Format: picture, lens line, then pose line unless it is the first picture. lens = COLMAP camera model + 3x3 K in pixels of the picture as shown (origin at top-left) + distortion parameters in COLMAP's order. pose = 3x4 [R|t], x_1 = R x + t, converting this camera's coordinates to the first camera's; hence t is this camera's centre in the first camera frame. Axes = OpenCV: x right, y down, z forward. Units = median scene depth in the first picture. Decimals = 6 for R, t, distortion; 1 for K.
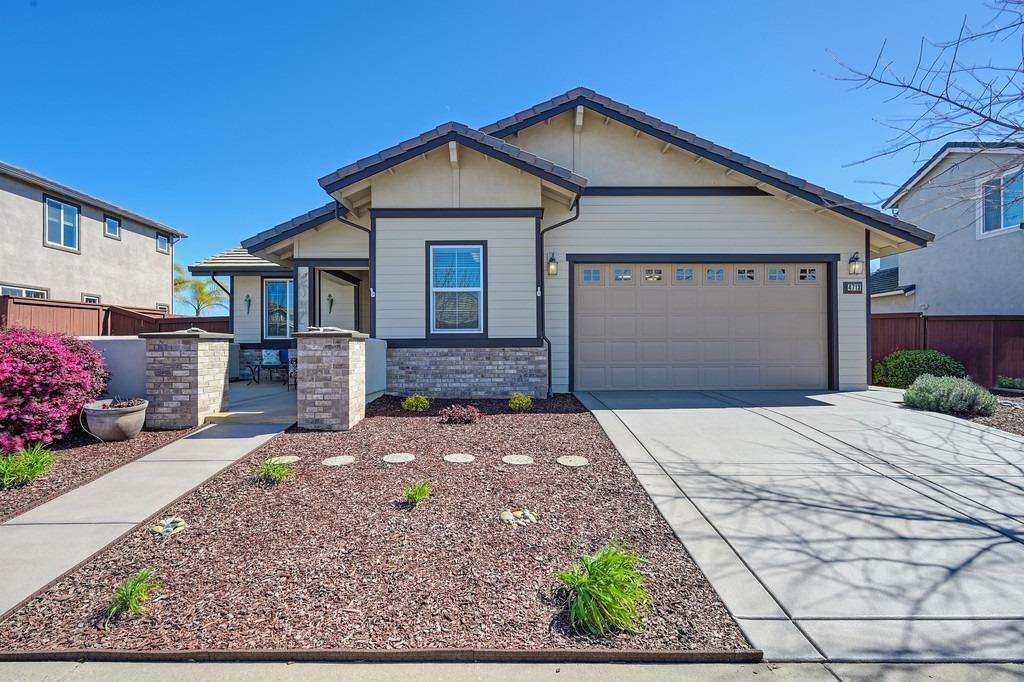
lens RADIAL K [[494.6, 0, 512.2], [0, 494.6, 341.4], [0, 0, 1]] dist [0.000072, 0.000884]
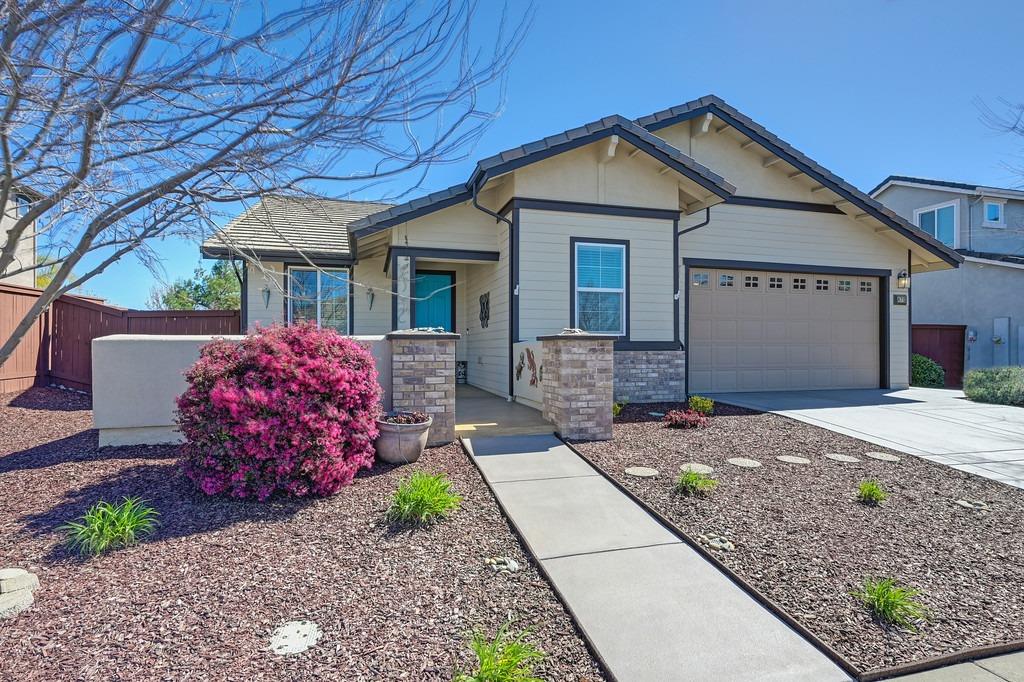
lens RADIAL K [[534.0, 0, 512.0], [0, 534.0, 347.3], [0, 0, 1]] dist [-0.006500, -0.001060]
pose [[0.963203, 0.005612, 0.268717, -0.552841], [-0.008110, 0.999934, 0.008184, -0.000972], [-0.268653, -0.010062, 0.963184, 0.053237]]
